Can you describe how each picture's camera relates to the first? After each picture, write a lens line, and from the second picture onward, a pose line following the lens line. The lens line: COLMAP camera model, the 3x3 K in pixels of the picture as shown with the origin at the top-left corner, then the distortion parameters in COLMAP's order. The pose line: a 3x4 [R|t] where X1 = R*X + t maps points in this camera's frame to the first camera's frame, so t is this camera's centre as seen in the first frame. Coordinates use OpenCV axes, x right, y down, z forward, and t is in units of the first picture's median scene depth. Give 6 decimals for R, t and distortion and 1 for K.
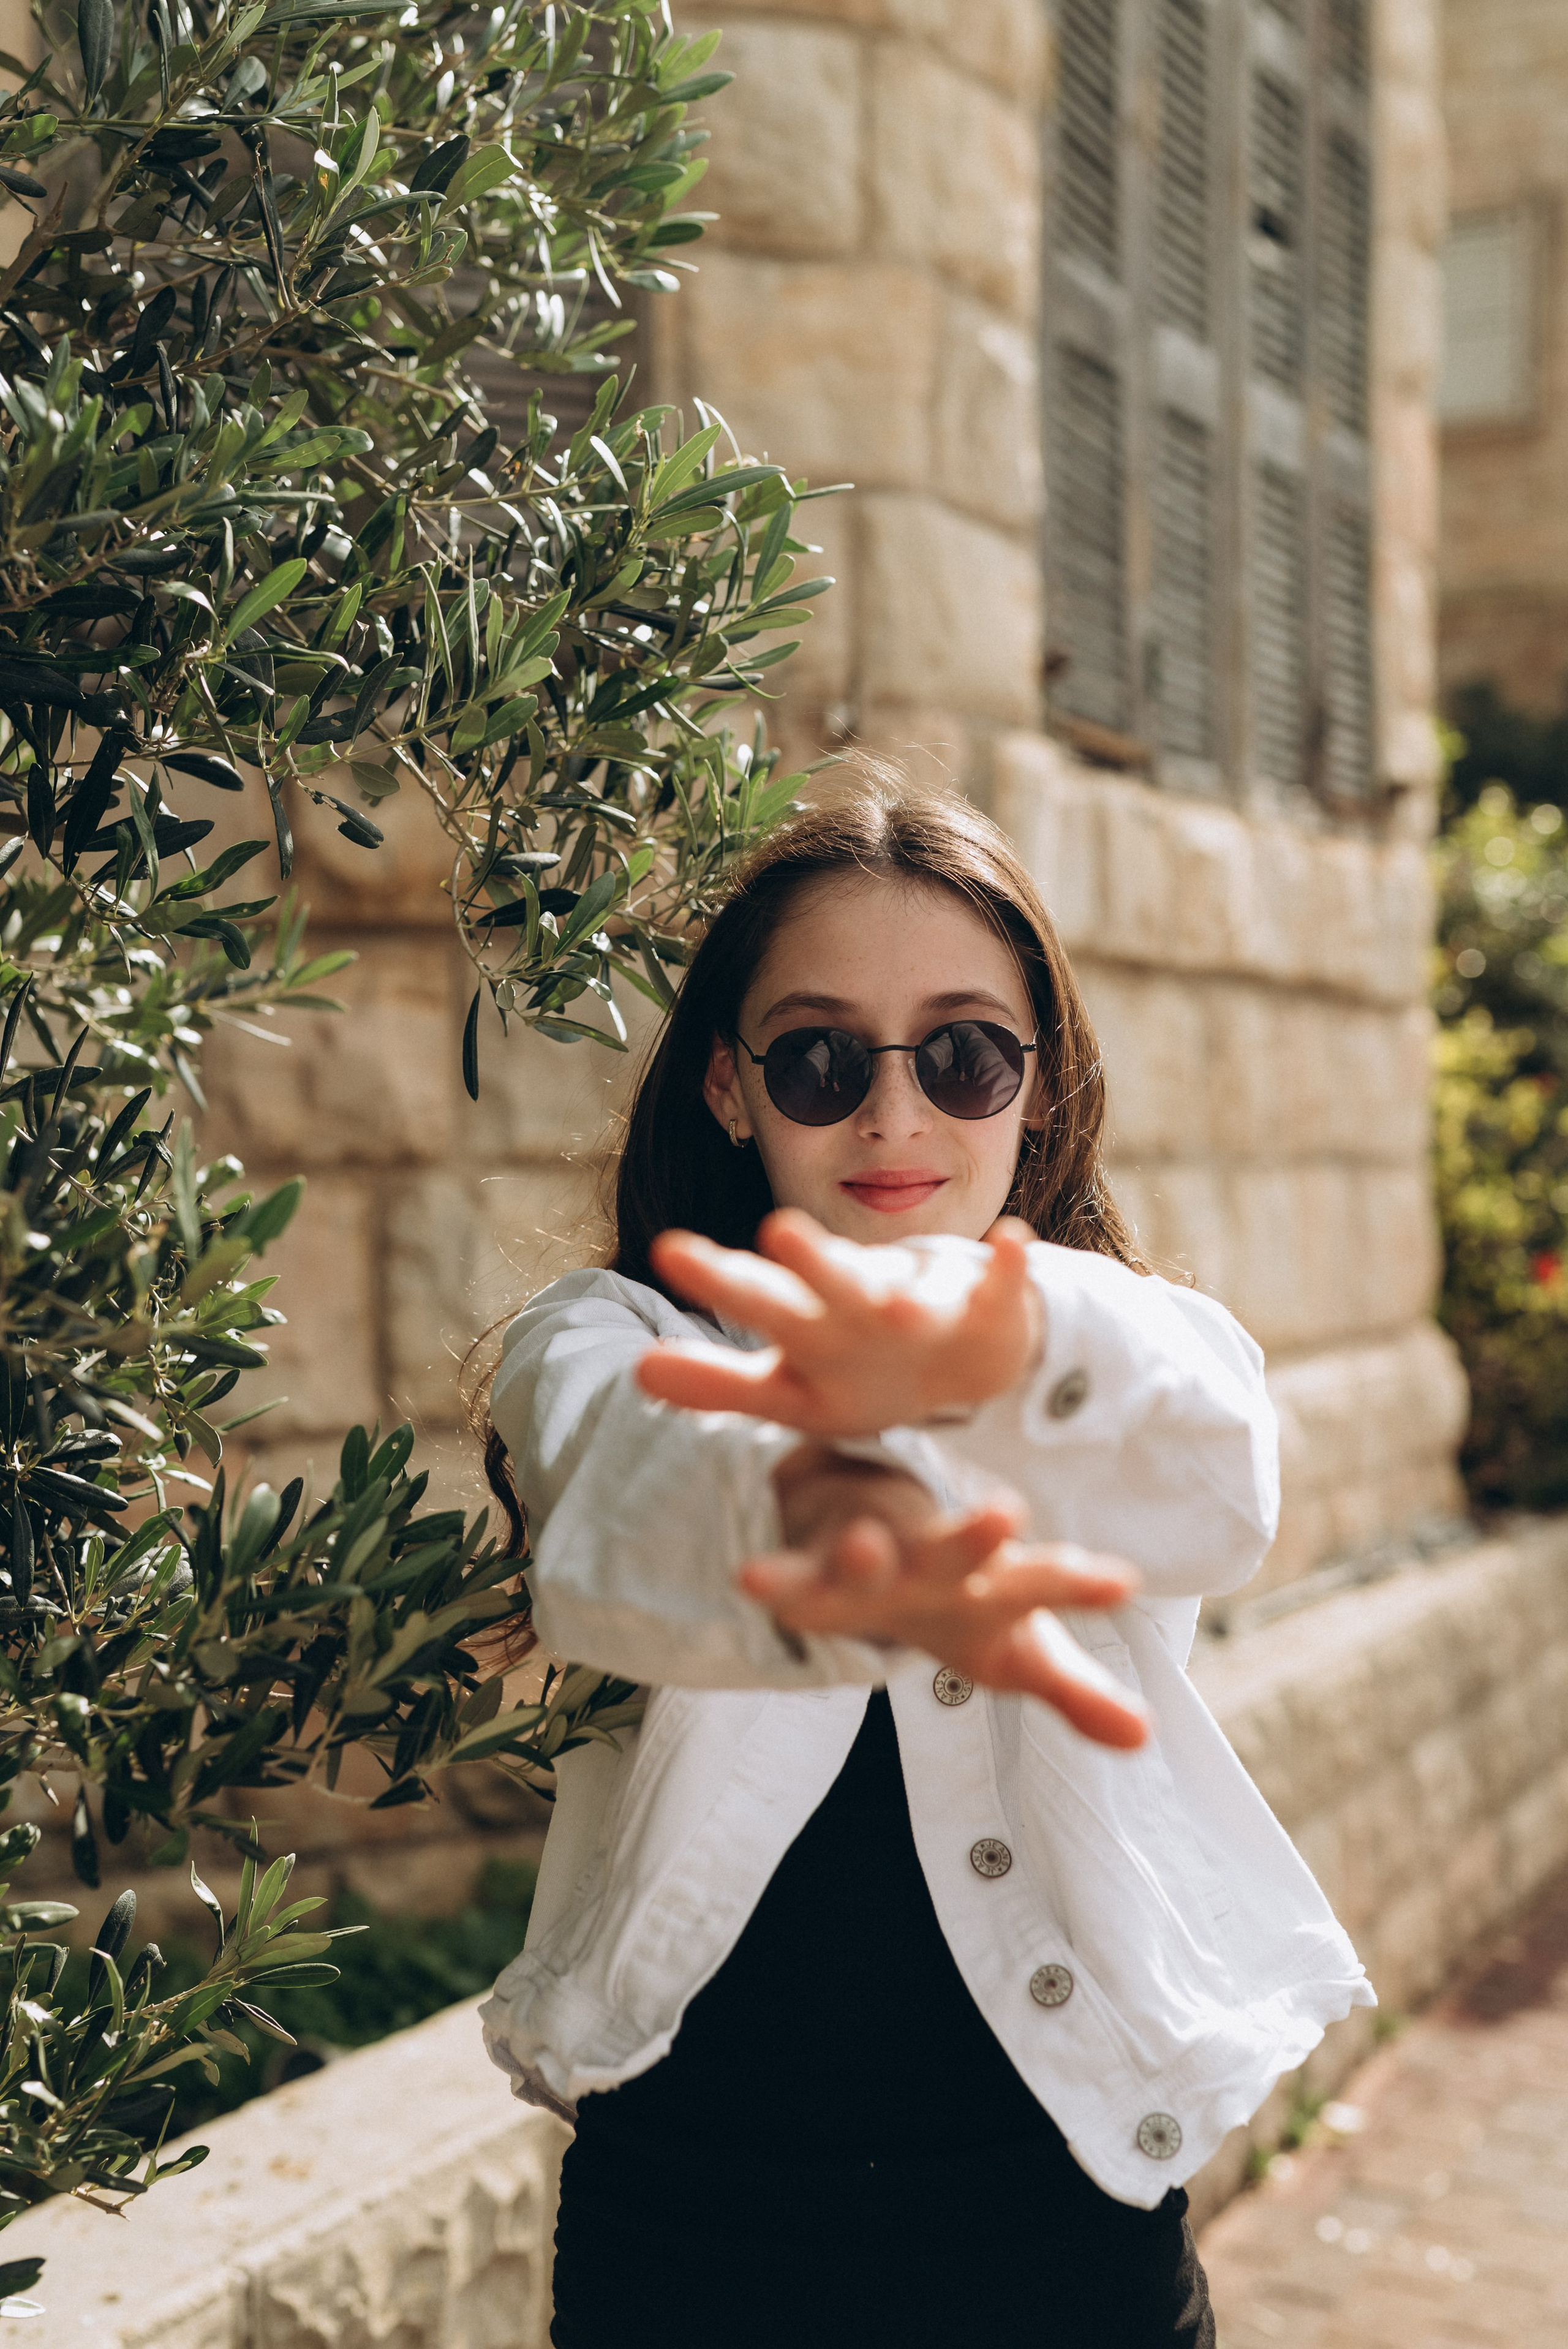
lens RADIAL K [[3358.6, 0, 787.0], [0, 3358.6, 1132.2], [0, 0, 1]] dist [0.163868, 0.034801]
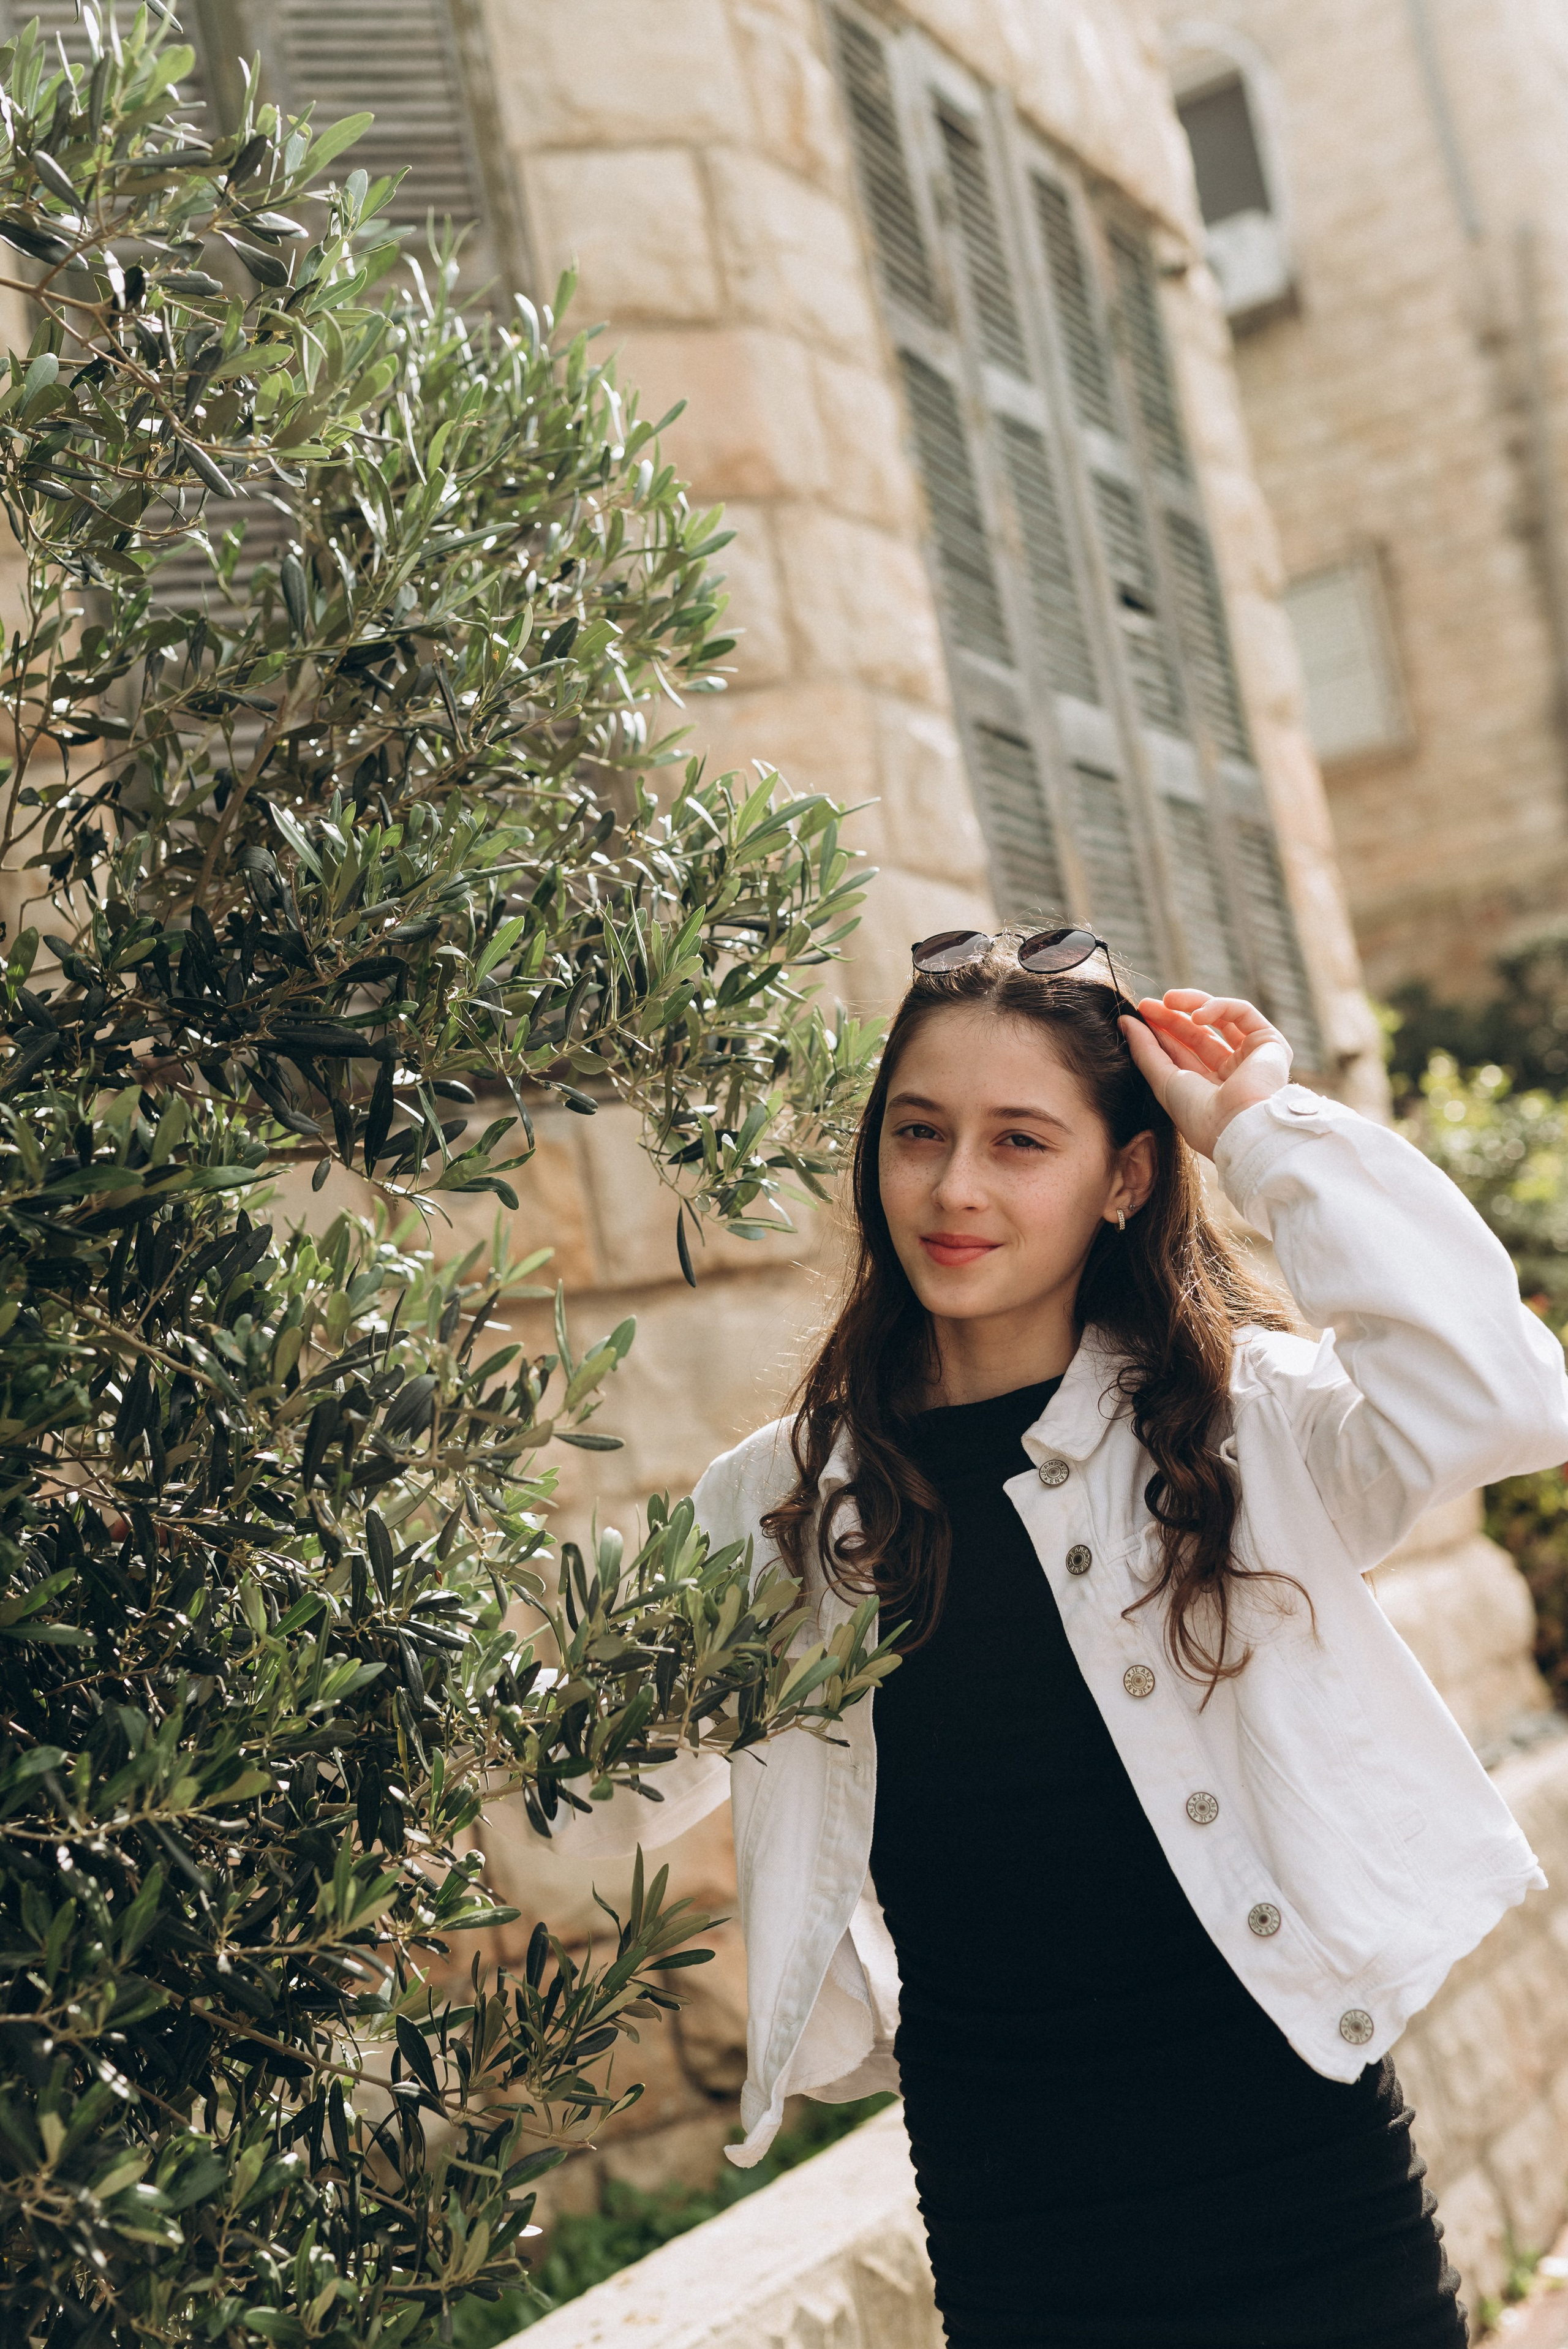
lens RADIAL K [[3299.3, 0, 683.6], [0, 3299.3, 1133.4], [0, 0, 1]] dist [0.091975, -0.008962]
pose [[0.982848, -0.183244, -0.020759, -0.017712], [0.178987, 0.974962, -0.131956, 0.031892], [0.044420, 0.125977, 0.991038, -0.094277]]
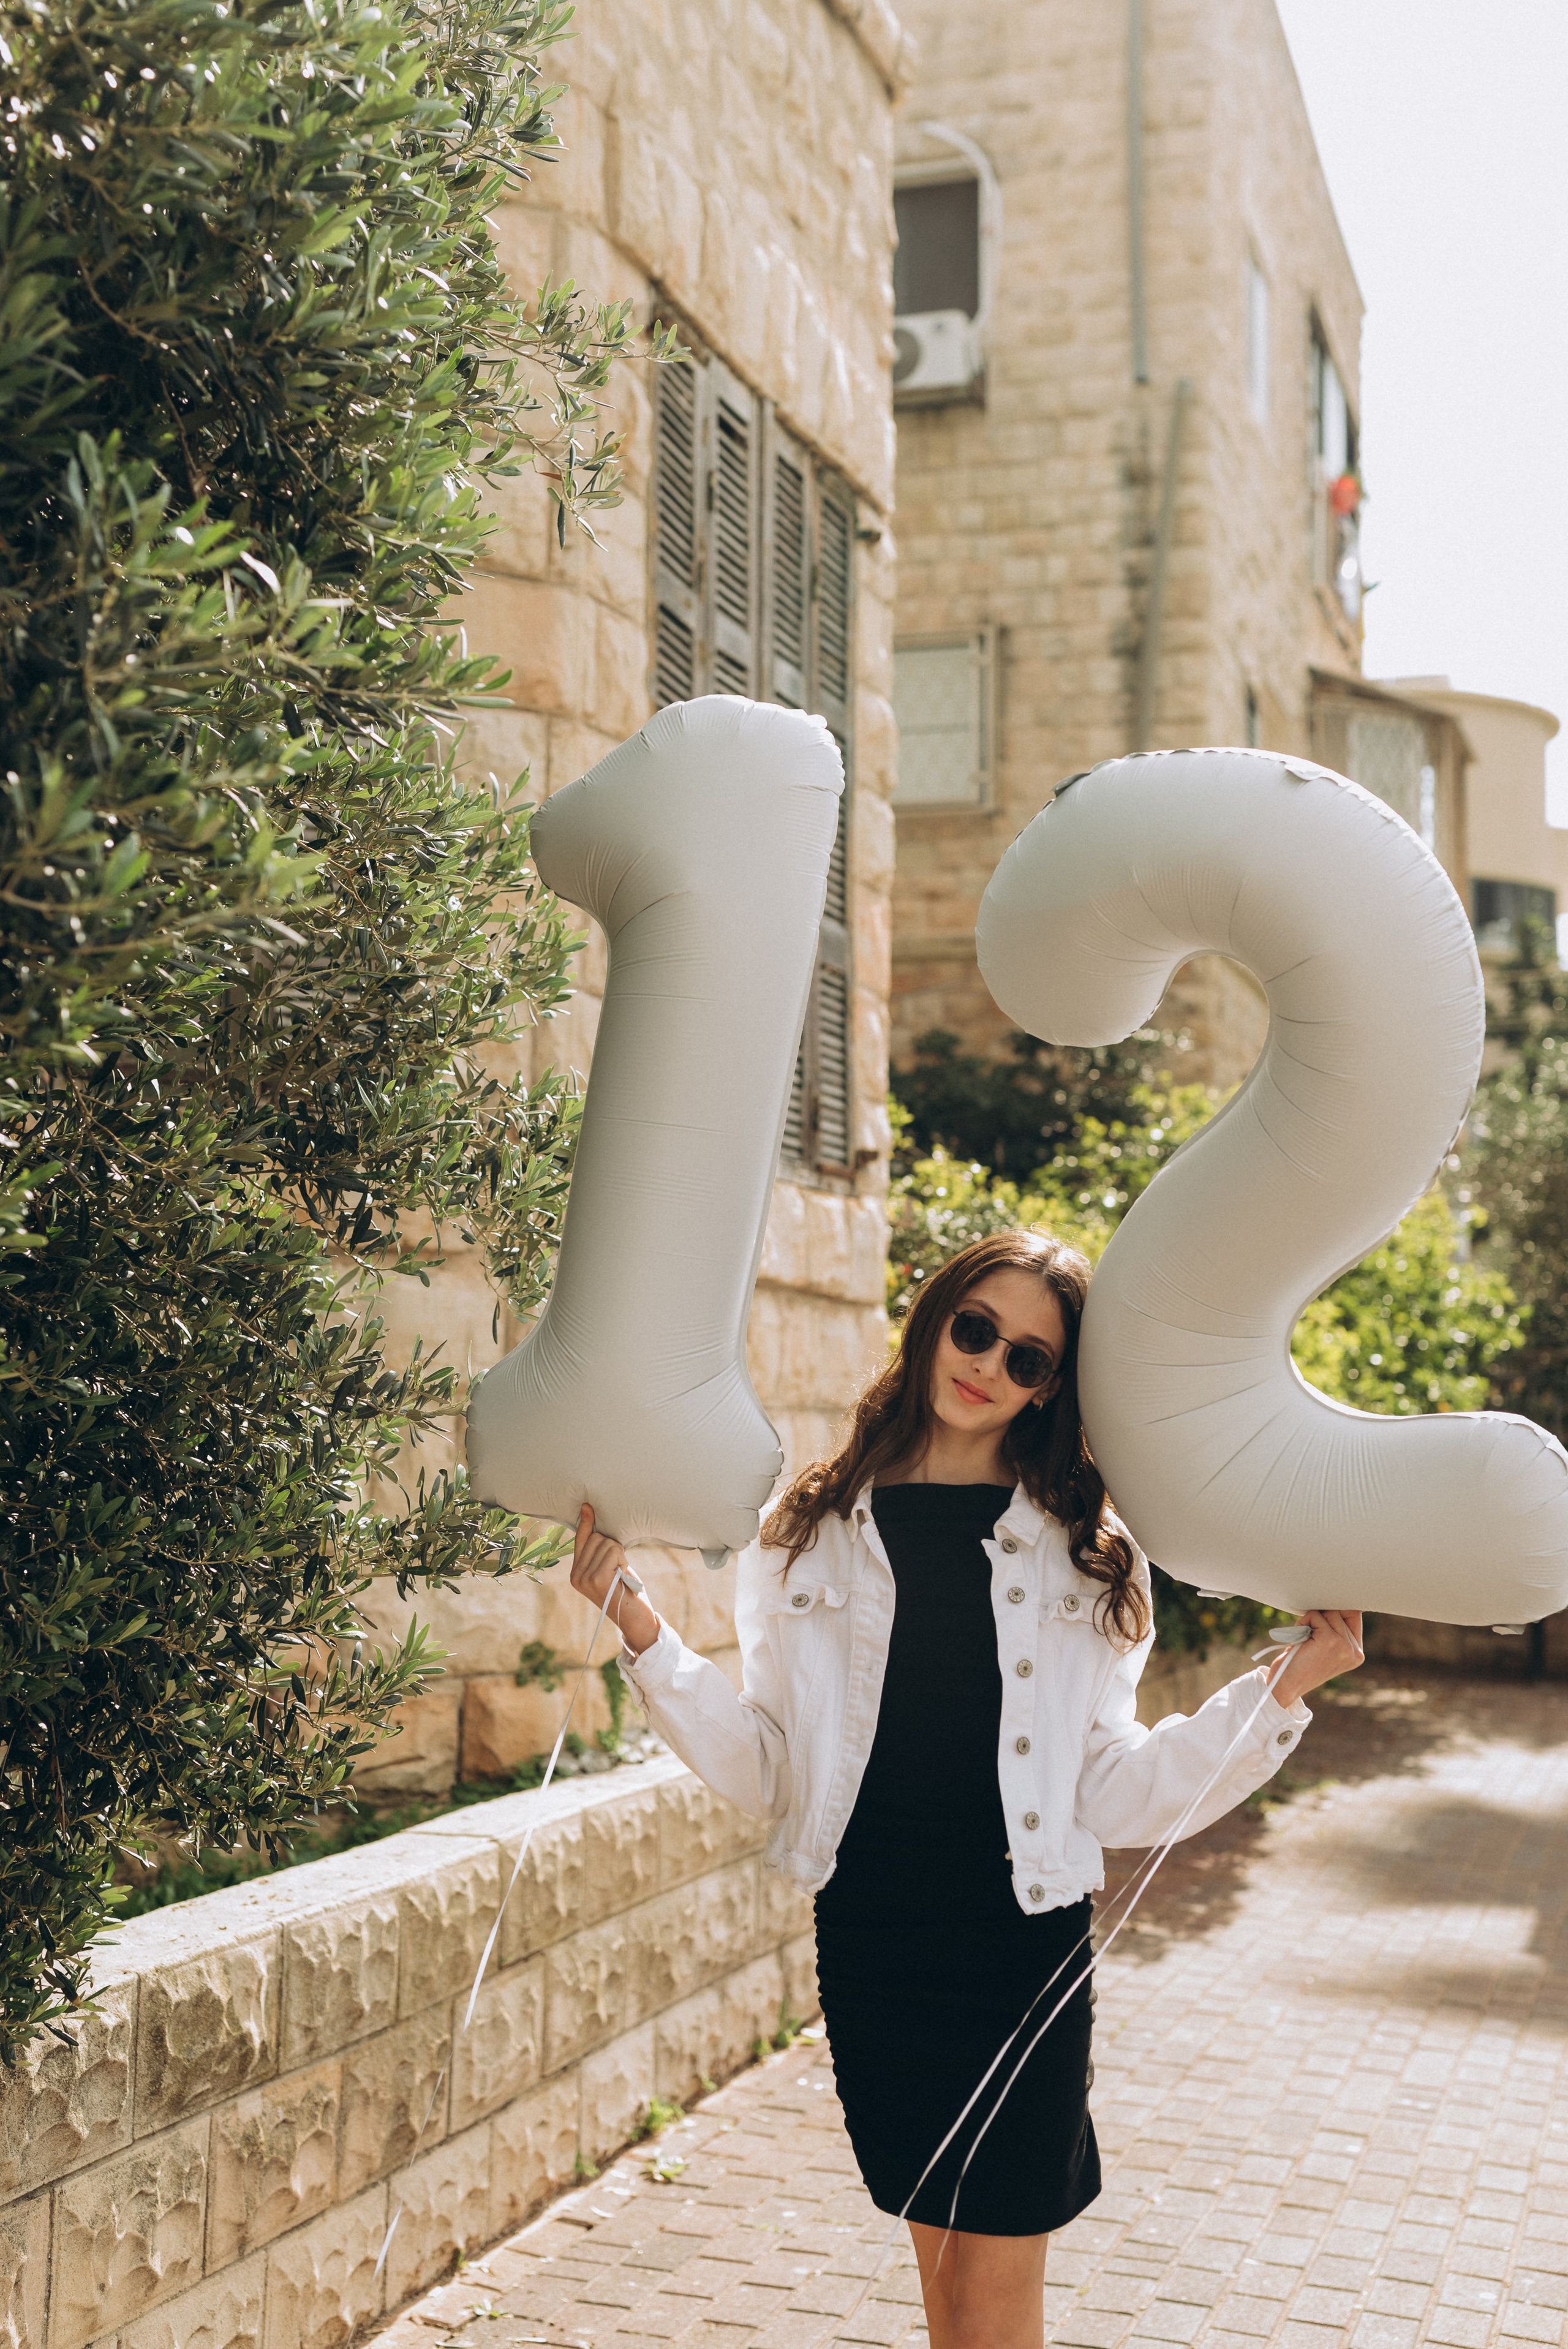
lens RADIAL K [[3324.5, 0, 780.7], [0, 3324.5, 1161.5], [0, 0, 1]] dist [0.128621, 0.011335]
pose [[0.988612, 0.027916, 0.147875, -0.082213], [-0.016639, 0.996896, -0.076957, 0.014152], [-0.149564, 0.073620, 0.986007, -0.496702]]
